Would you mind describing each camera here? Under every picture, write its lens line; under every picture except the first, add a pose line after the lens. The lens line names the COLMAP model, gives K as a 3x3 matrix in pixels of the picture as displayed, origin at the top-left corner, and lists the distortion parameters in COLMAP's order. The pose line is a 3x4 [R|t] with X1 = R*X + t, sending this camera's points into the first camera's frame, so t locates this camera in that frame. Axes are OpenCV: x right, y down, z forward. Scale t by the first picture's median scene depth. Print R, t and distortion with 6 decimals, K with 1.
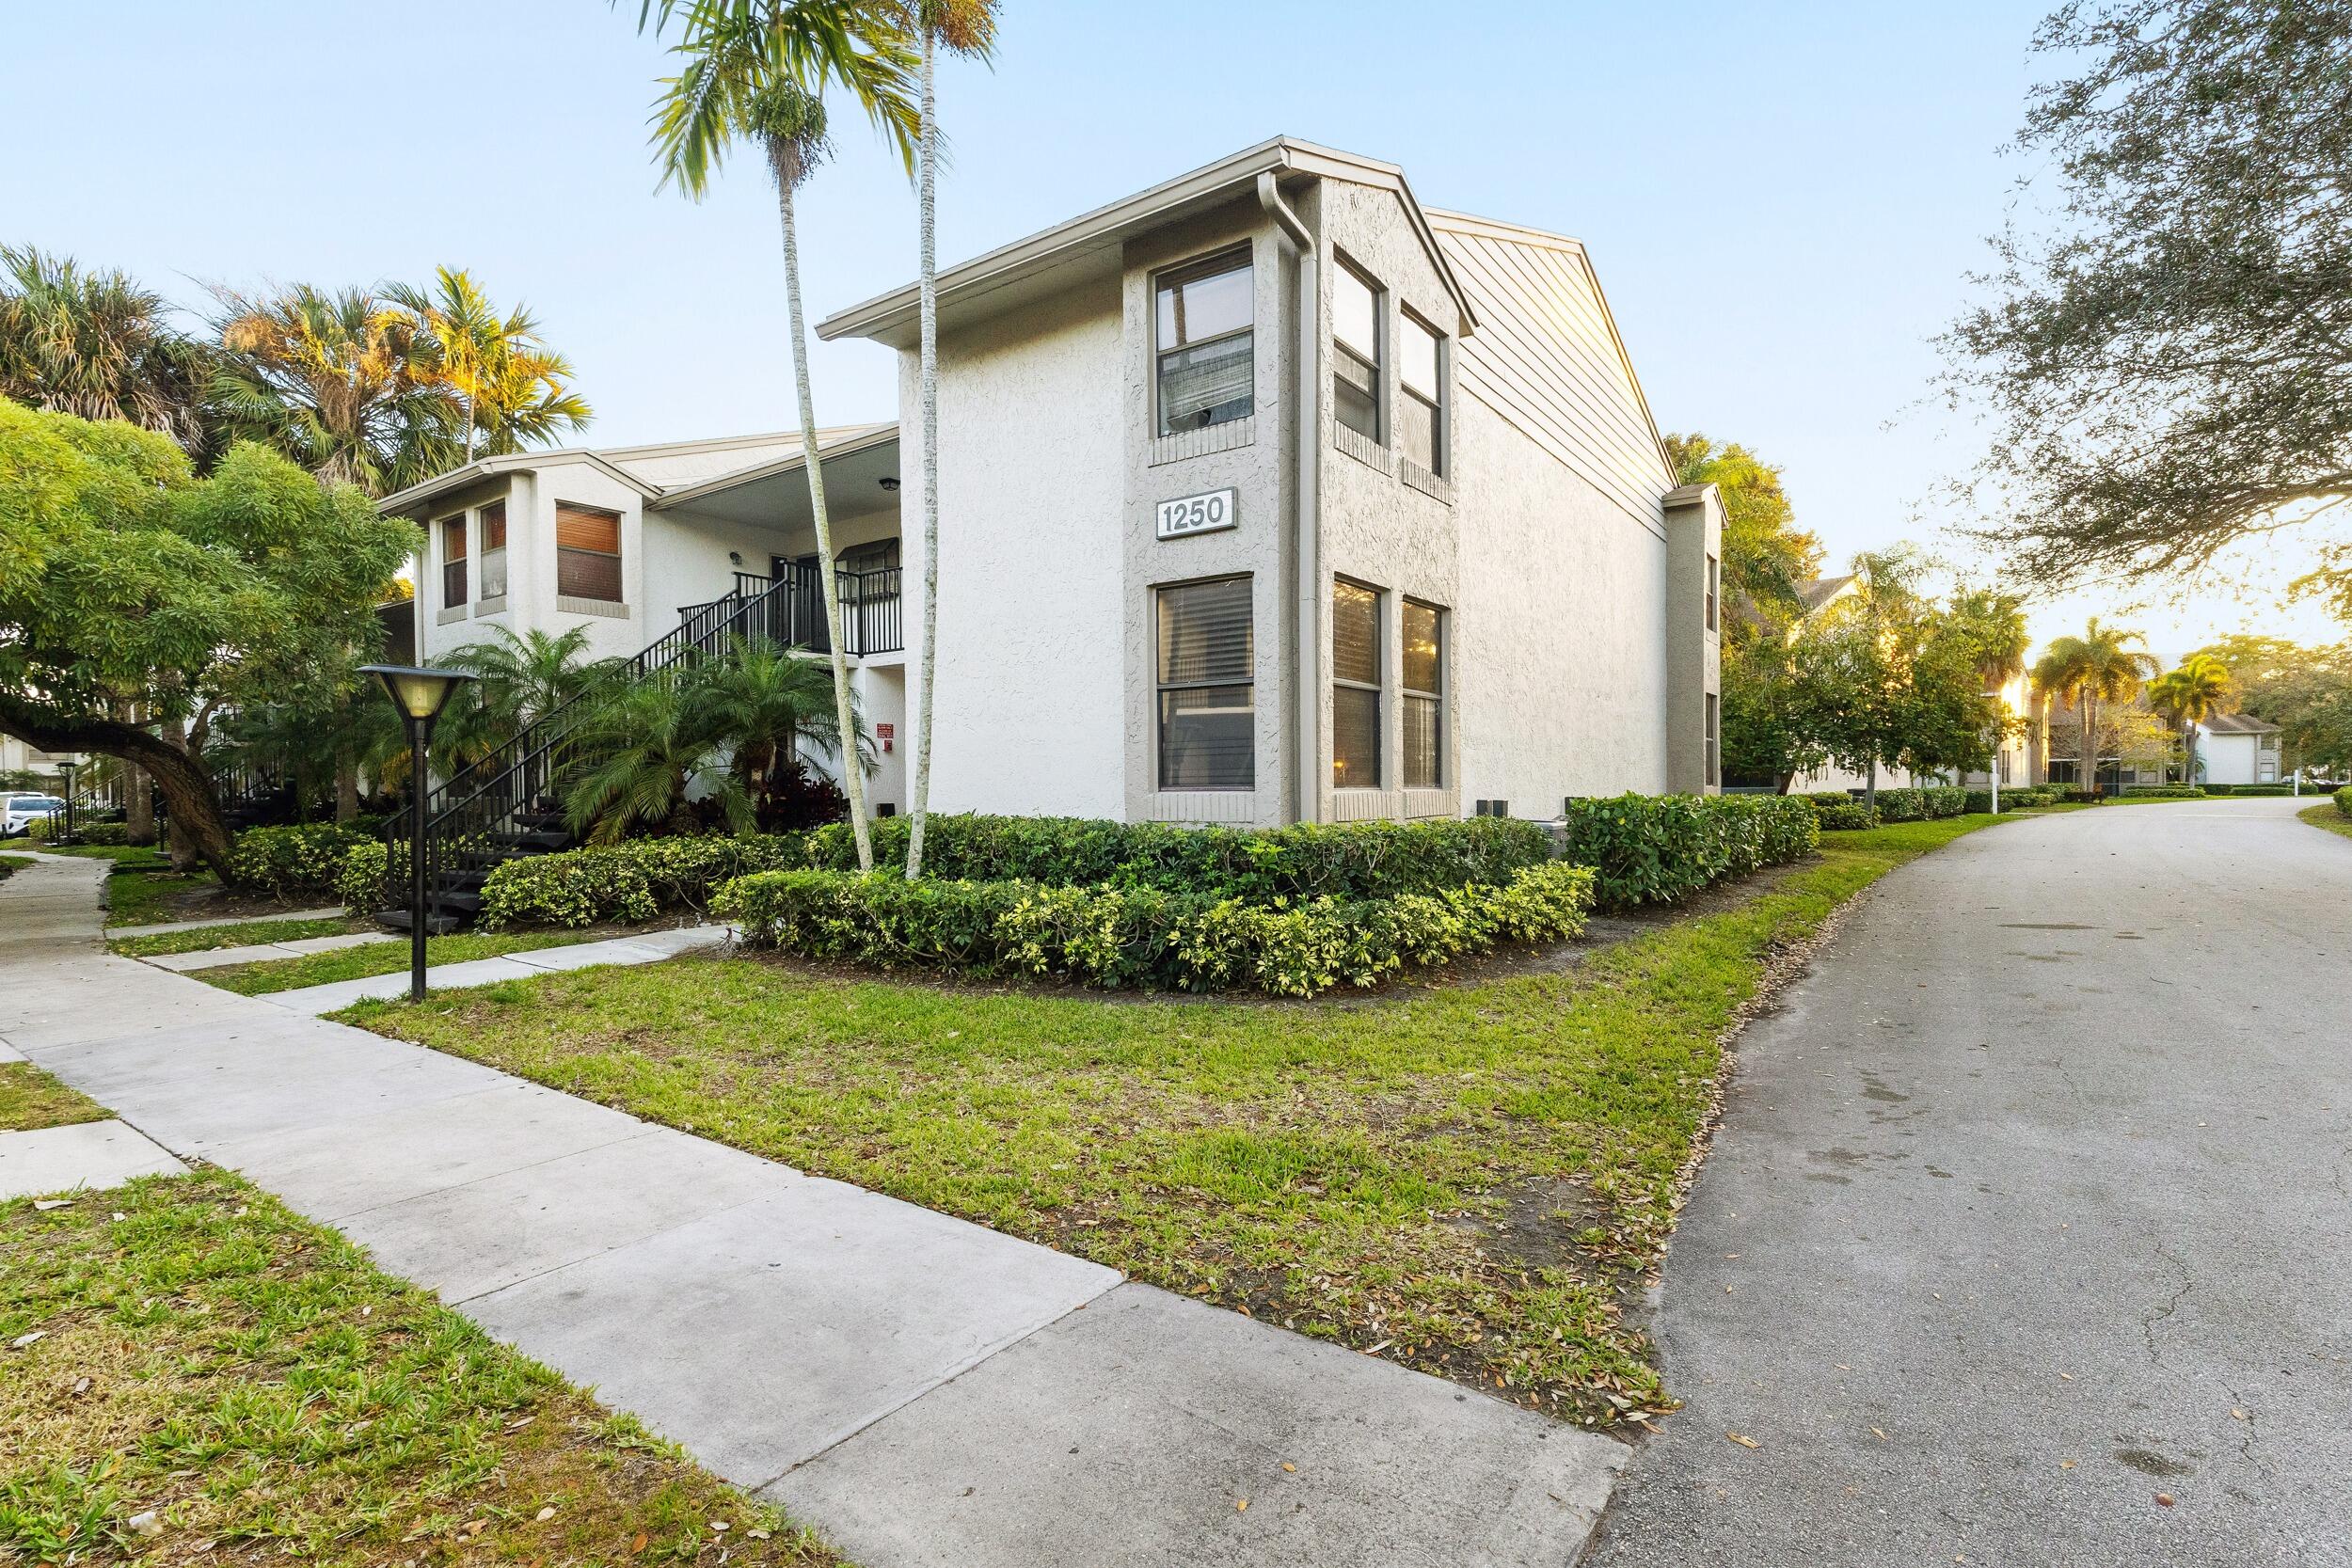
lens RADIAL K [[1086.7, 0, 1179.0], [0, 1086.7, 790.4], [0, 0, 1]] dist [0.004369, 0.000893]
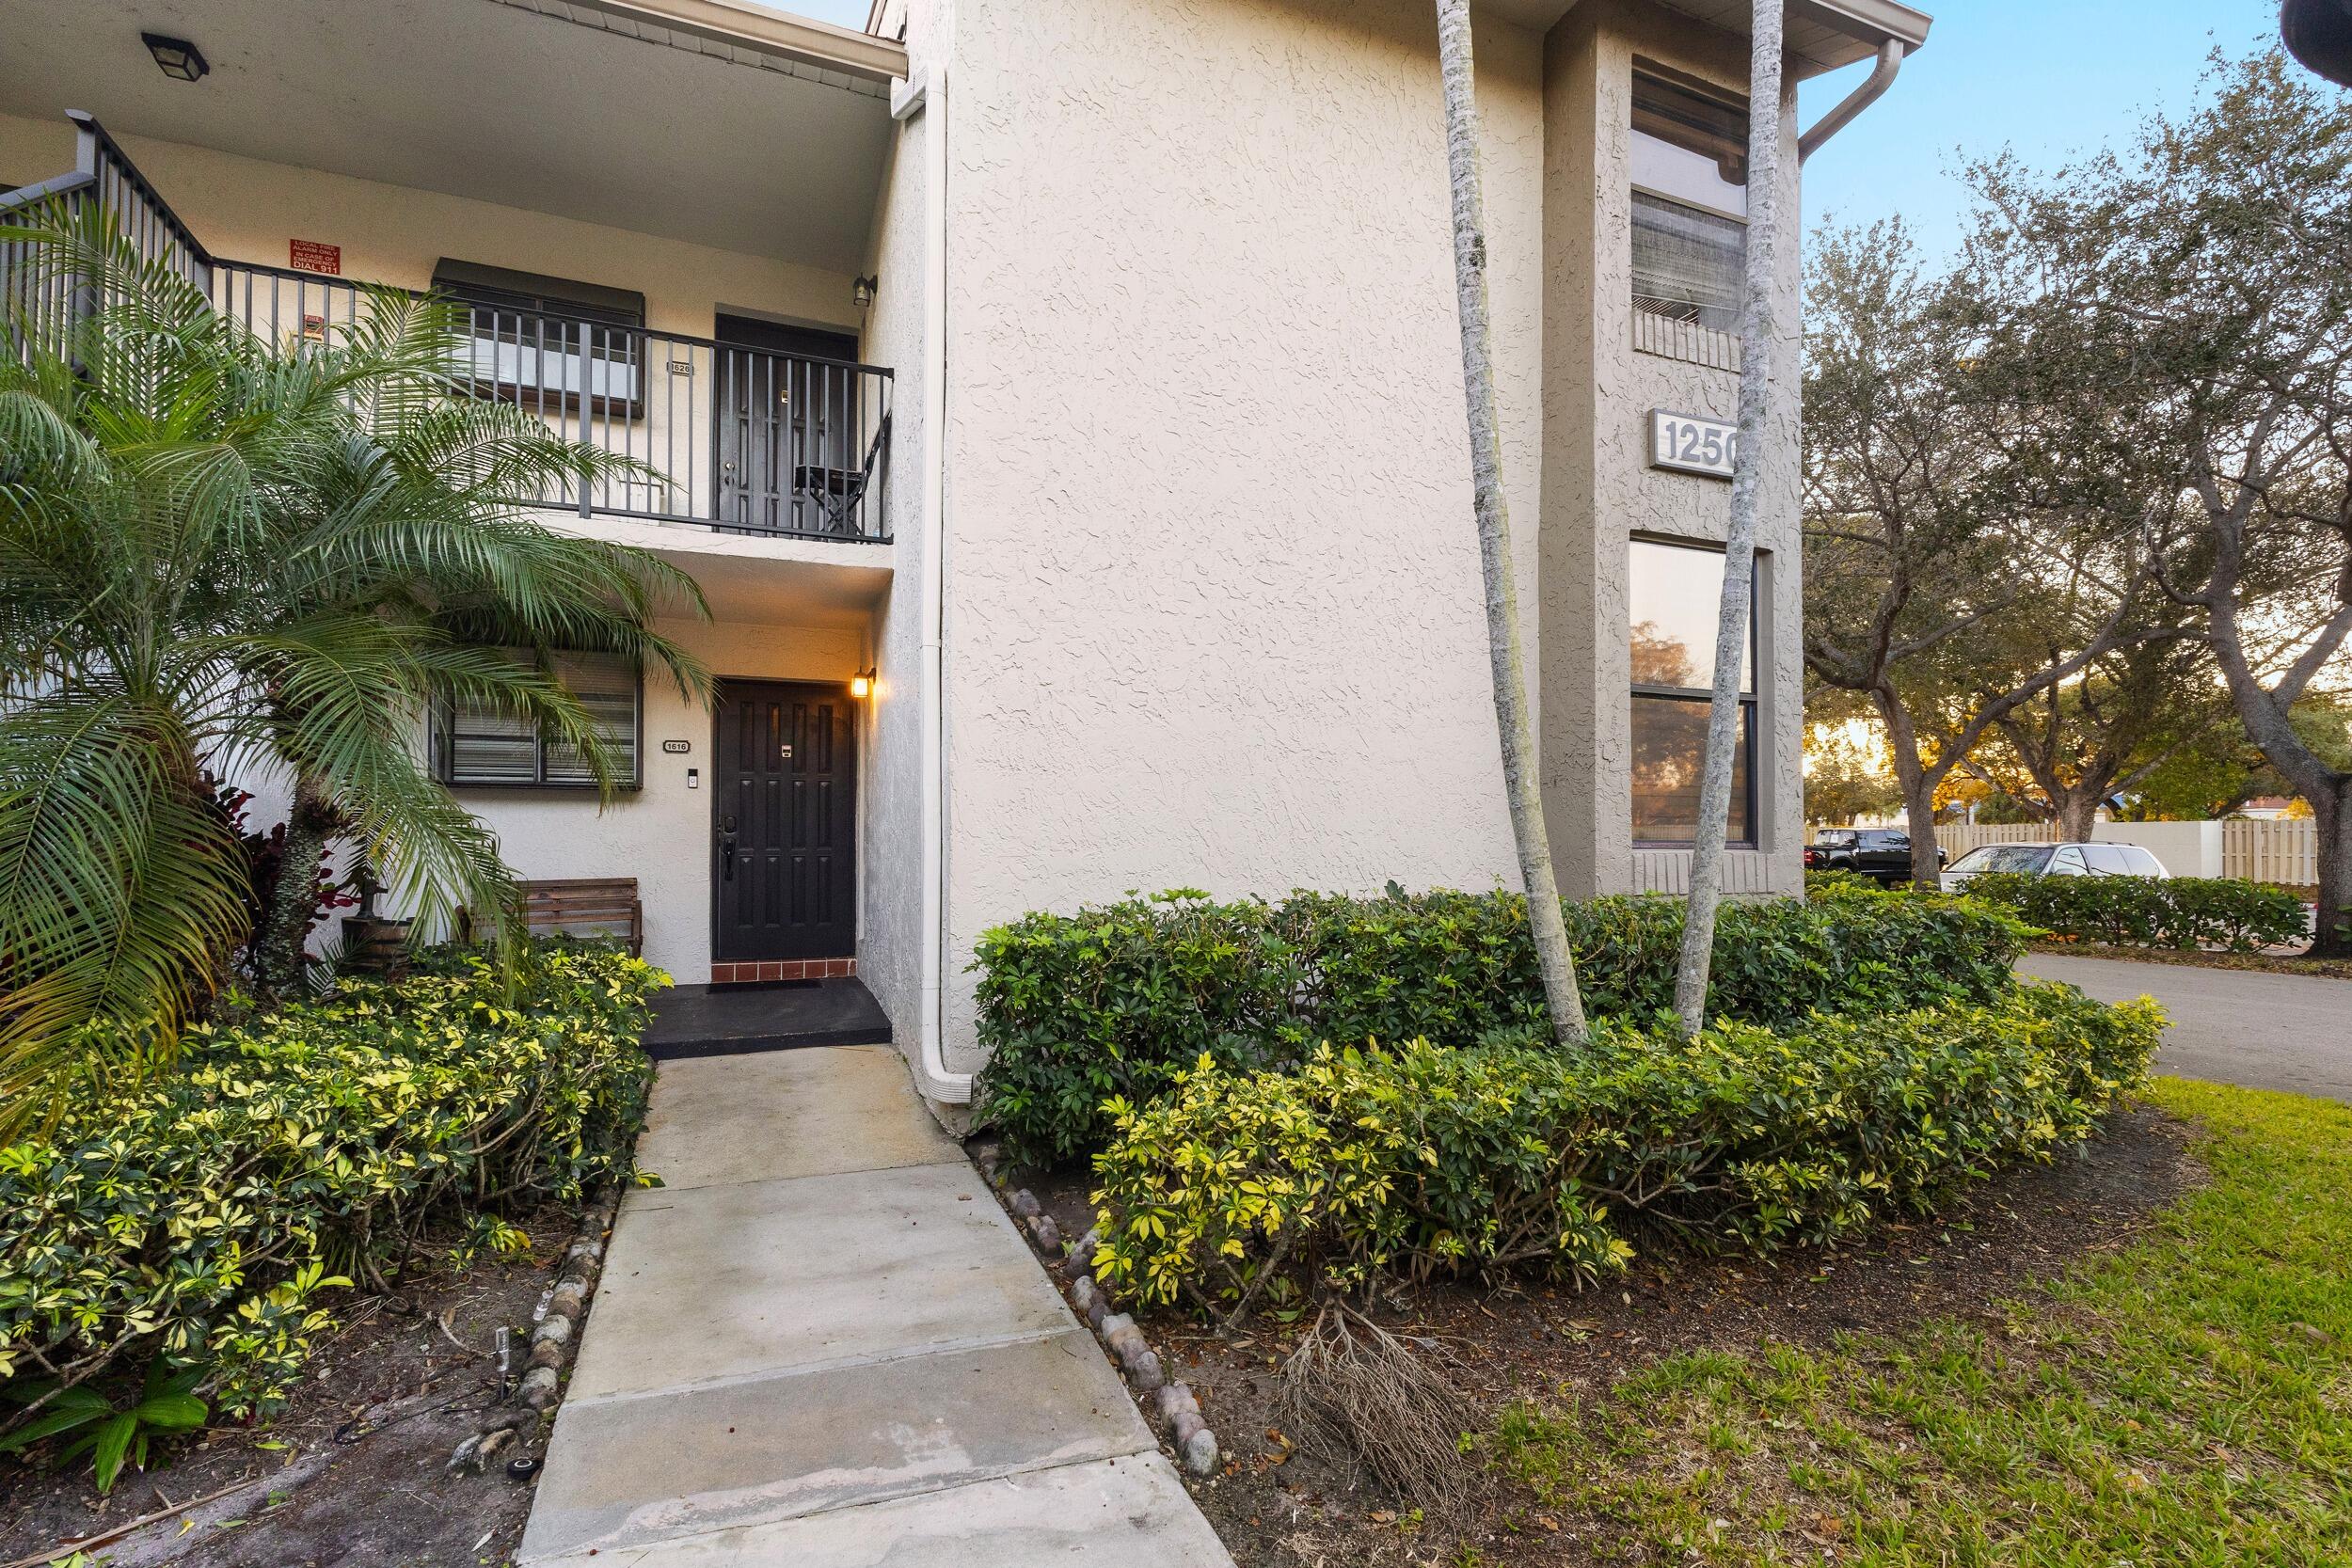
lens RADIAL K [[1086.7, 0, 1179.0], [0, 1086.7, 790.4], [0, 0, 1]] dist [0.004369, 0.000893]
pose [[0.559561, 0.039348, 0.827855, -0.672347], [-0.020654, 0.999224, -0.033533, -0.007615], [-0.828532, 0.001665, 0.559939, 0.821603]]
